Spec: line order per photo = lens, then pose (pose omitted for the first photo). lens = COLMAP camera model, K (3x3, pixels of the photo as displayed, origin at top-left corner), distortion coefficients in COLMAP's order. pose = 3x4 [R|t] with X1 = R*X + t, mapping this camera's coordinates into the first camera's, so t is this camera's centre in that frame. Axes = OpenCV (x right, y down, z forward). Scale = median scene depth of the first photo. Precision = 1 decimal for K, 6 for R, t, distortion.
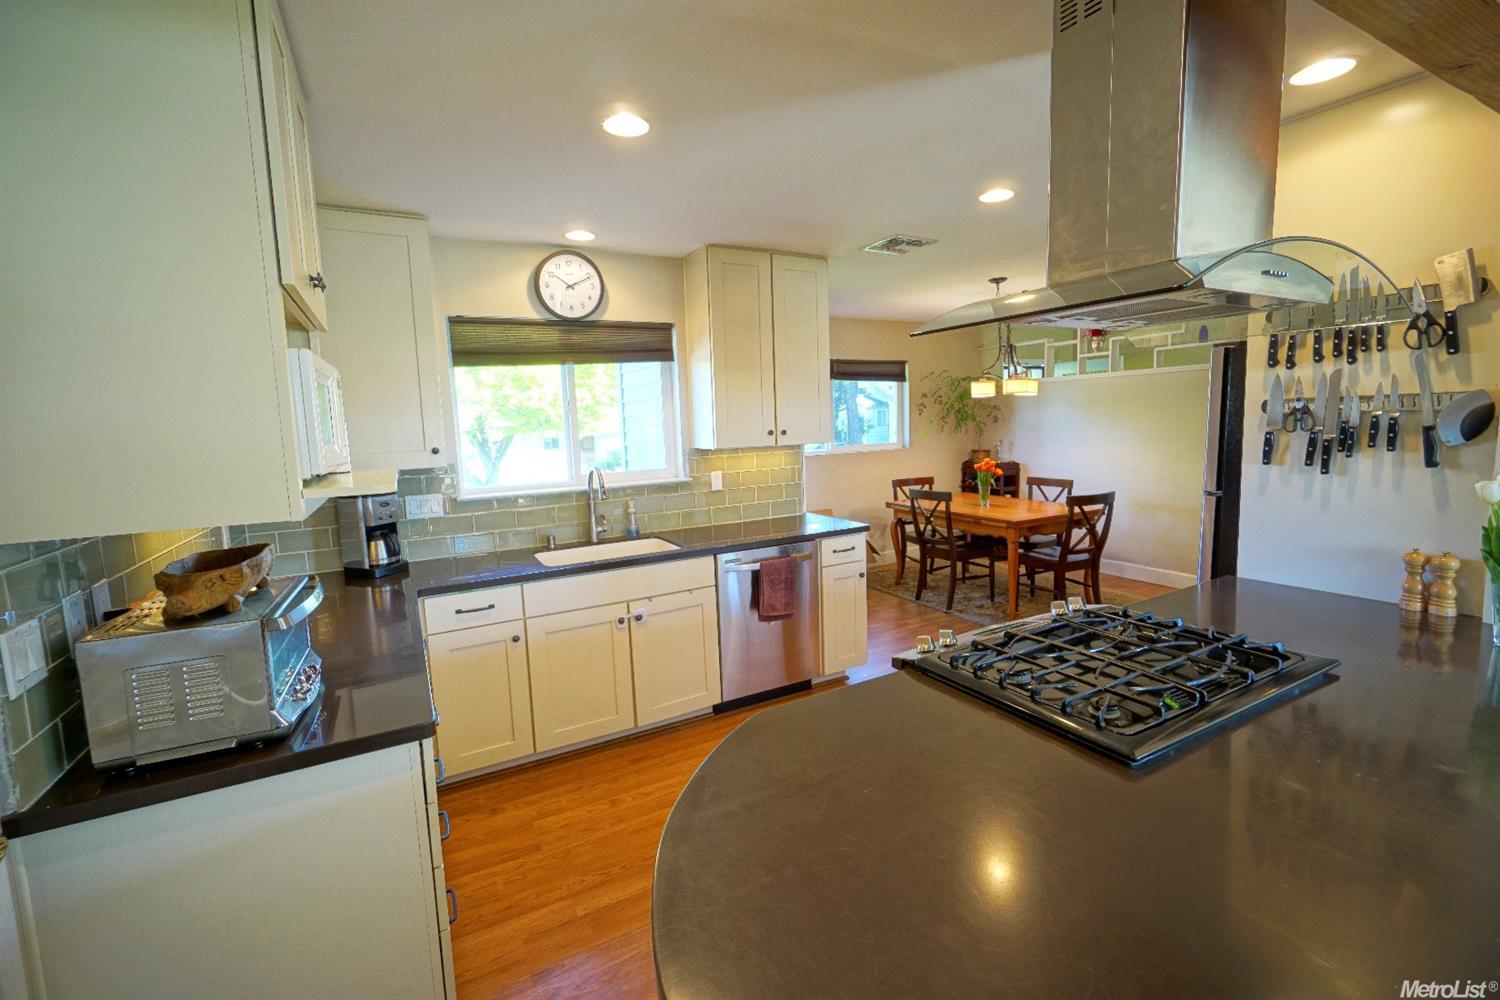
lens RADIAL K [[649.3, 0, 752.6], [0, 649.3, 490.5], [0, 0, 1]] dist [-0.003244, 0.002414]
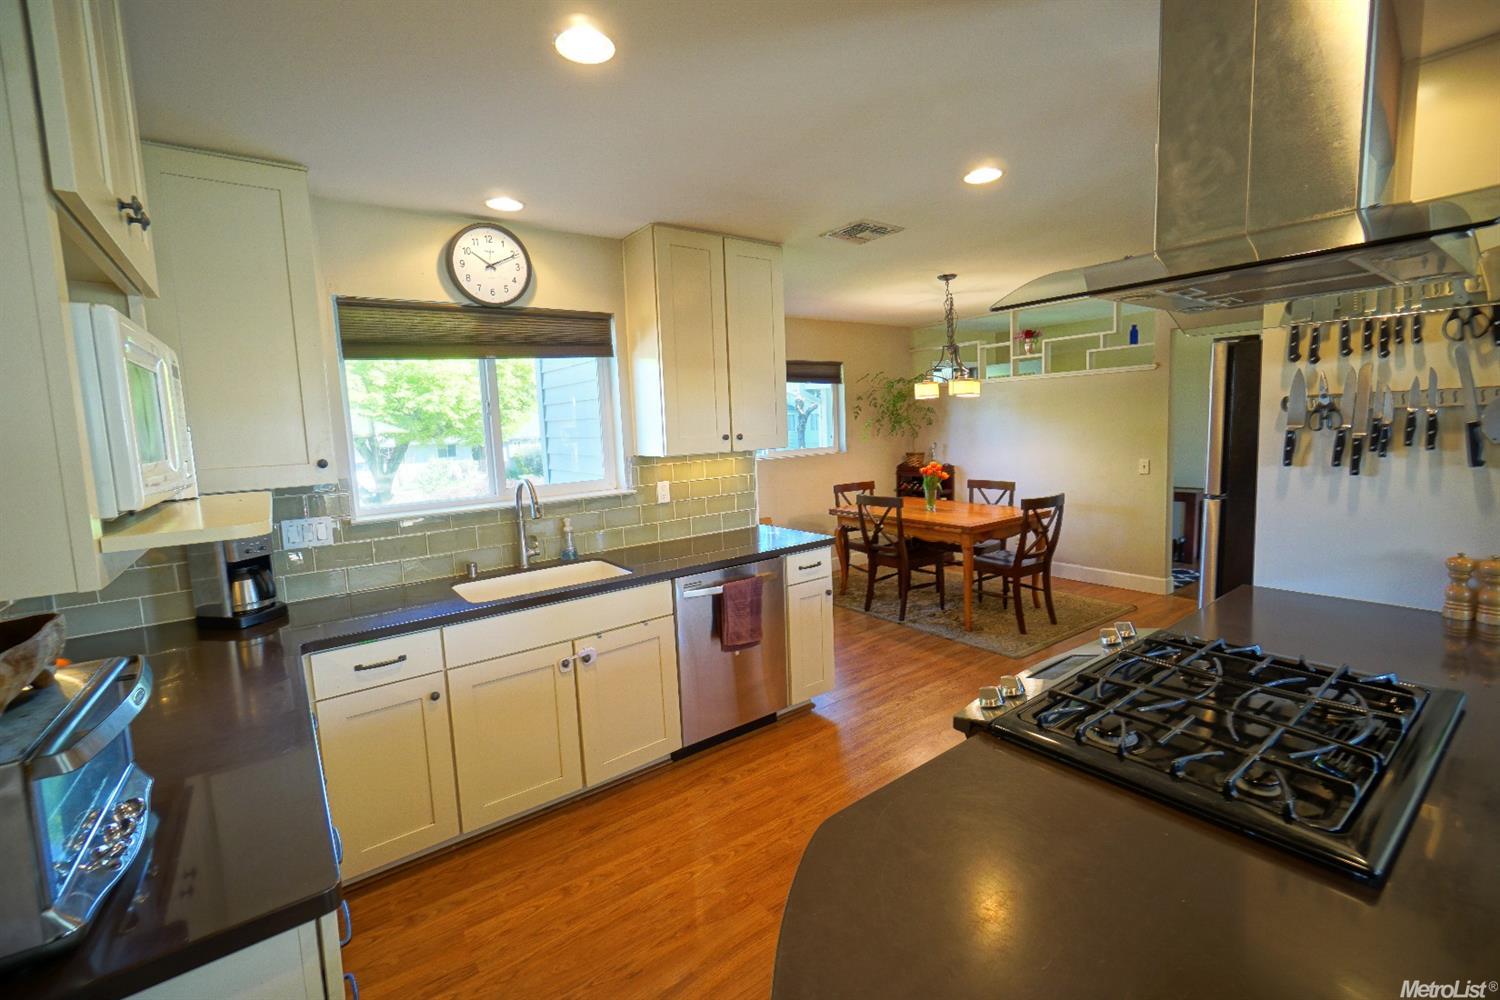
lens RADIAL K [[649.3, 0, 752.9], [0, 649.3, 487.7], [0, 0, 1]] dist [-0.003244, 0.002414]
pose [[0.989904, -0.020589, 0.140233, -0.073698], [0.022174, 0.999707, -0.009751, -0.011621], [-0.139991, 0.012762, 0.990071, 0.131948]]
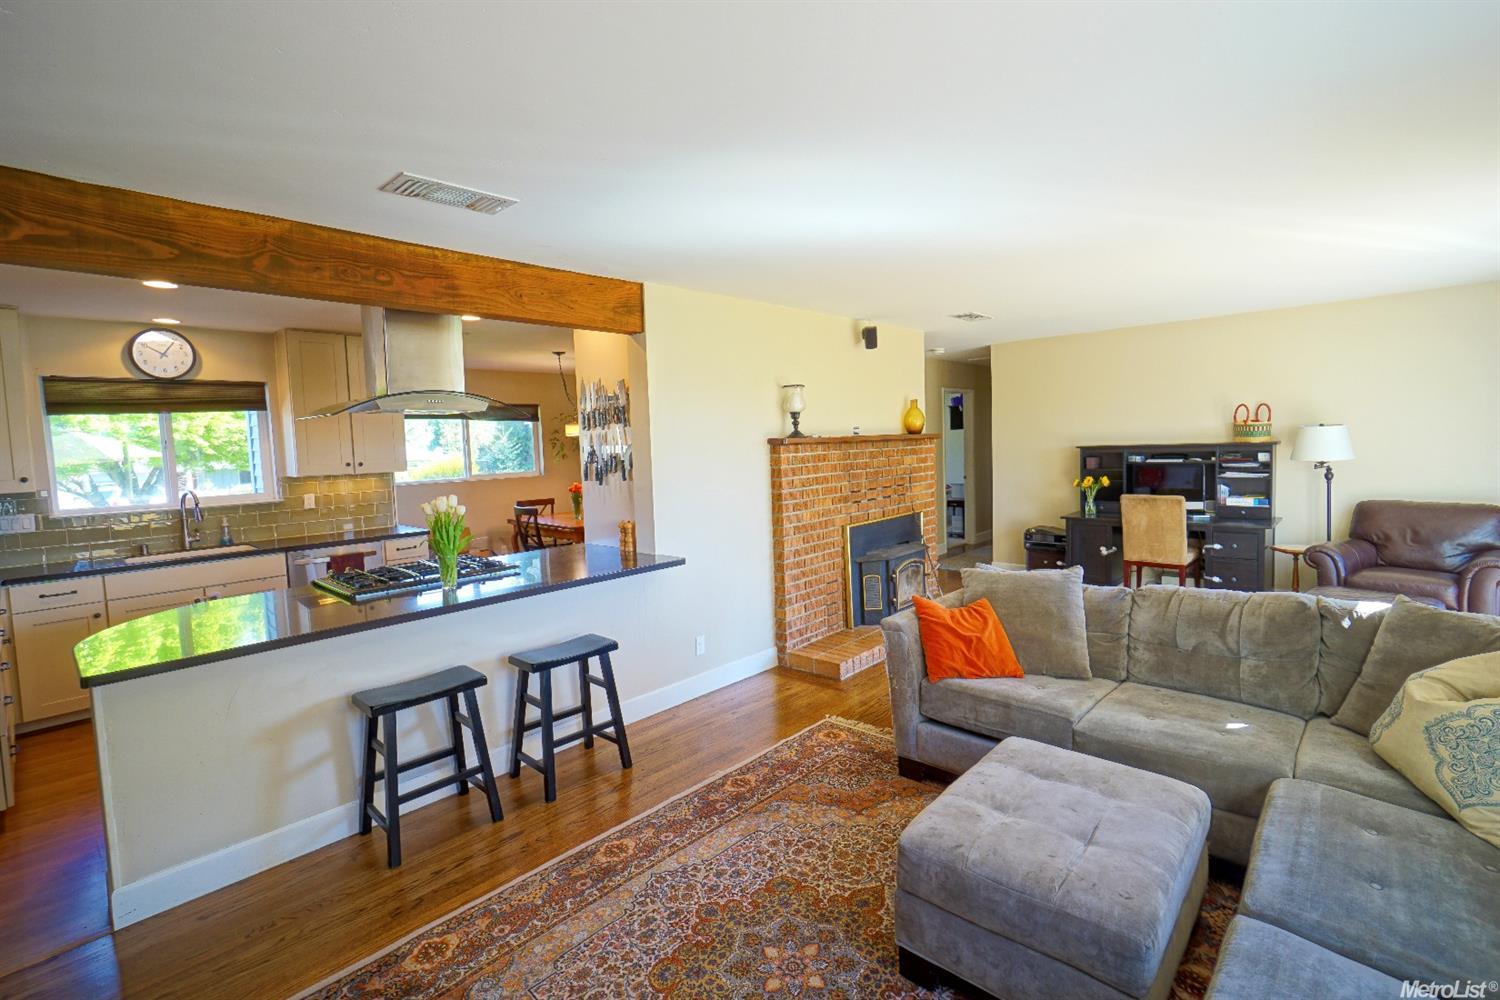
lens RADIAL K [[684.1, 0, 743.1], [0, 684.1, 490.5], [0, 0, 1]] dist [0.004393, 0.002149]
pose [[0.952424, -0.016964, 0.304302, 0.448502], [0.031122, 0.998644, -0.041736, 0.060575], [-0.303181, 0.049221, 0.951661, -0.730236]]
